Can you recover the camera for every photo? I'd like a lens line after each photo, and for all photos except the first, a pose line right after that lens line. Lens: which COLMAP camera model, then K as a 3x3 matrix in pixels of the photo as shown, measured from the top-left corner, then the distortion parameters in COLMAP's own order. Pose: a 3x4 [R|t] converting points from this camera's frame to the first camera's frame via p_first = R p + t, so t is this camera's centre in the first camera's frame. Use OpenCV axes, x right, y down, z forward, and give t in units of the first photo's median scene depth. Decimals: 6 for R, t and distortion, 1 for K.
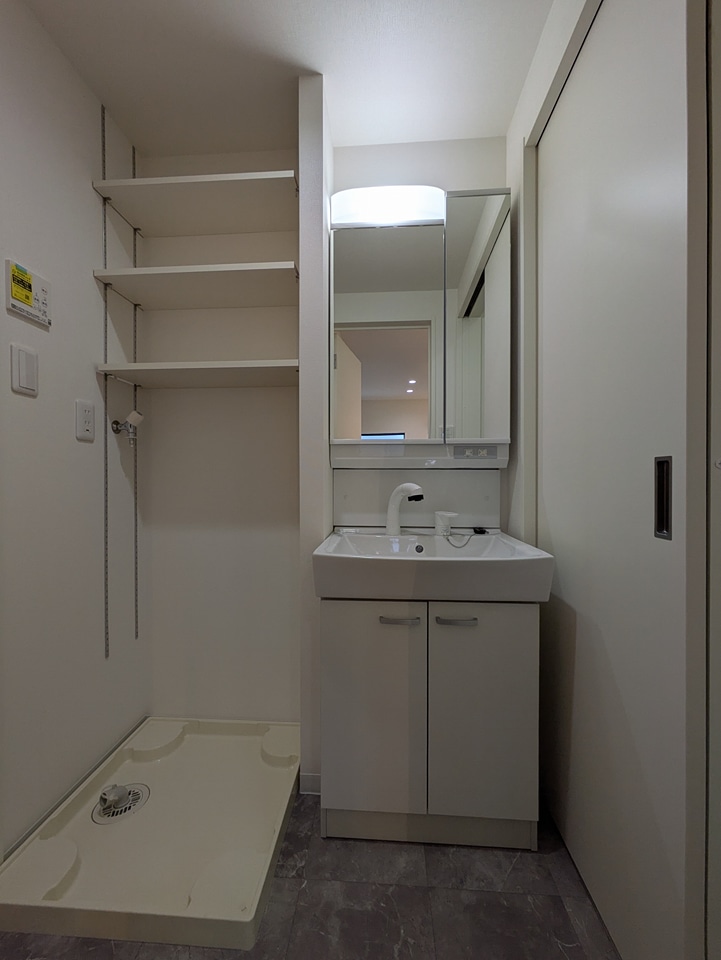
lens RADIAL K [[377.4, 0, 360.5], [0, 377.4, 480.0], [0, 0, 1]] dist [-0.002198, -0.000077]
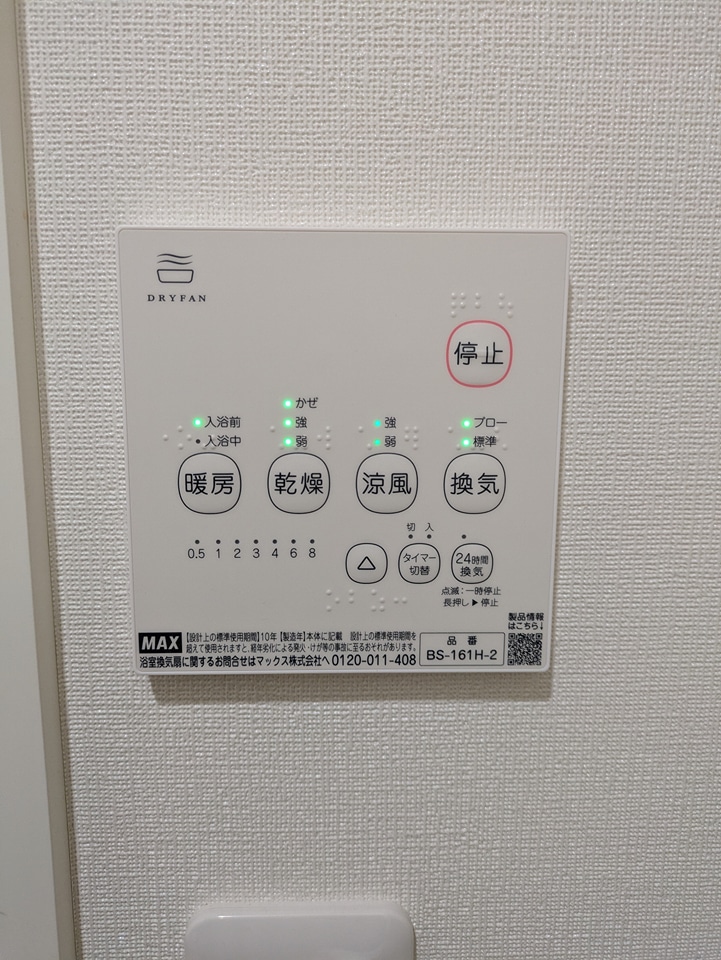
lens RADIAL K [[377.4, 0, 360.5], [0, 377.4, 480.0], [0, 0, 1]] dist [-0.002198, -0.000077]
pose [[0.062475, 0.074055, -0.995295, -0.944038], [-0.007286, 0.997251, 0.073743, -0.608433], [0.998020, 0.002645, 0.062842, 1.229196]]
